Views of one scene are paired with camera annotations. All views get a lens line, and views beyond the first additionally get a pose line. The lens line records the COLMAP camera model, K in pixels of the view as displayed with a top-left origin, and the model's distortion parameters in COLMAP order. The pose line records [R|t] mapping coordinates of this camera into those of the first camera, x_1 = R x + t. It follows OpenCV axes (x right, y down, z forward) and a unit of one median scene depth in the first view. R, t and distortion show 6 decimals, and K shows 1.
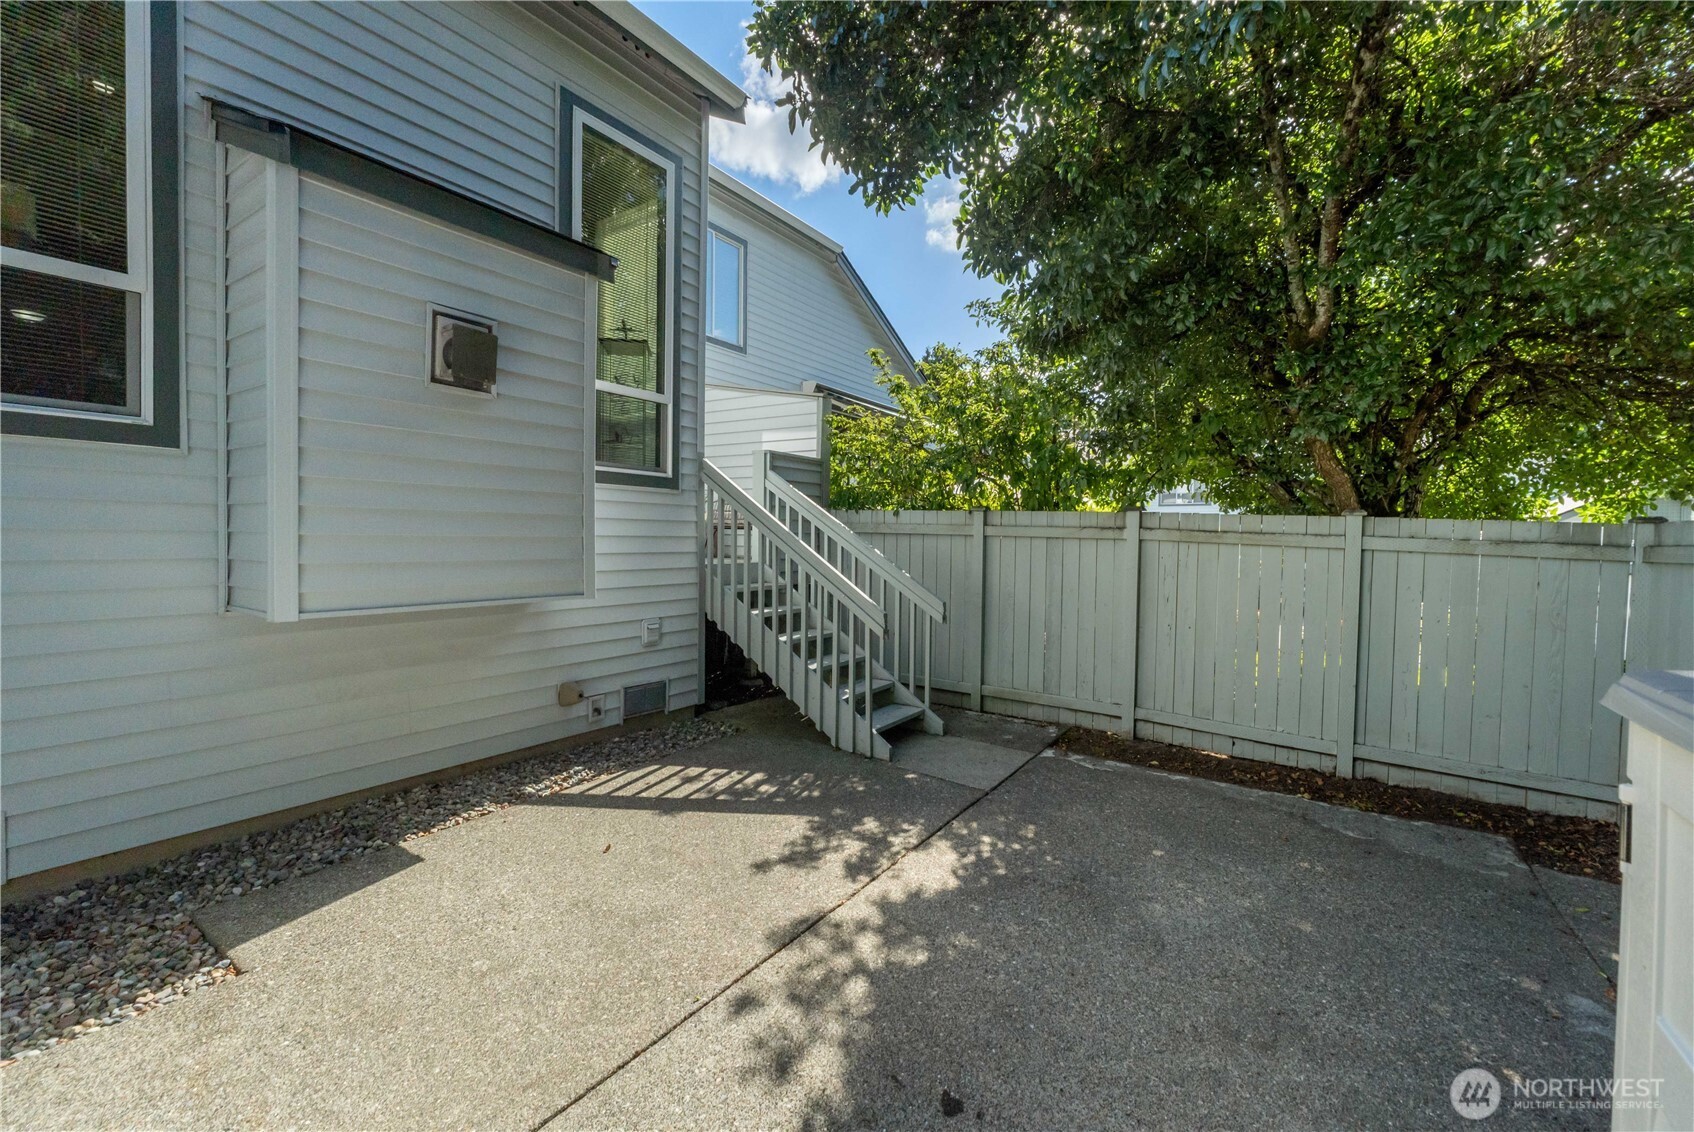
lens RADIAL K [[718.4, 0, 840.2], [0, 718.4, 560.1], [0, 0, 1]] dist [-0.007952, 0.000028]
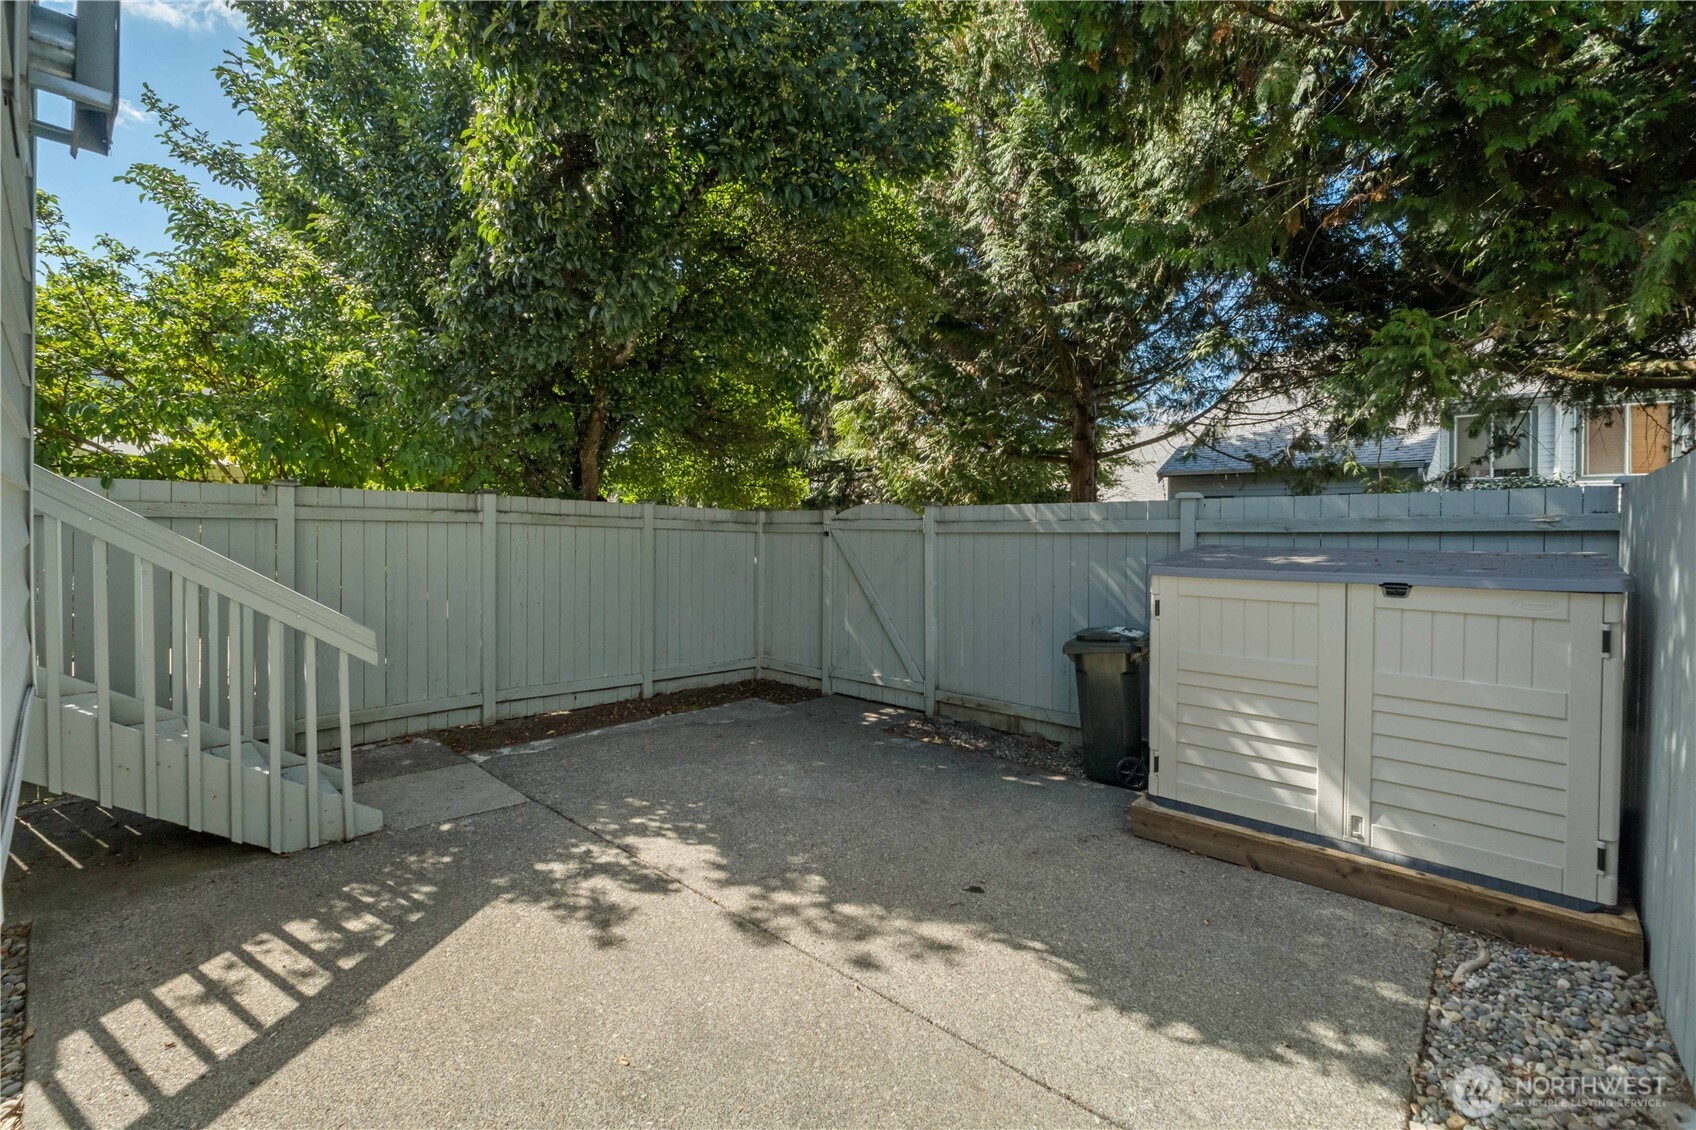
lens RADIAL K [[735.0, 0, 847.0], [0, 735.0, 520.2], [0, 0, 1]] dist [-0.008105, 0.000213]
pose [[0.152598, -0.013203, 0.988200, -0.769397], [0.025490, 0.999631, 0.009420, -0.043360], [-0.987960, 0.023752, 0.152878, 0.521222]]
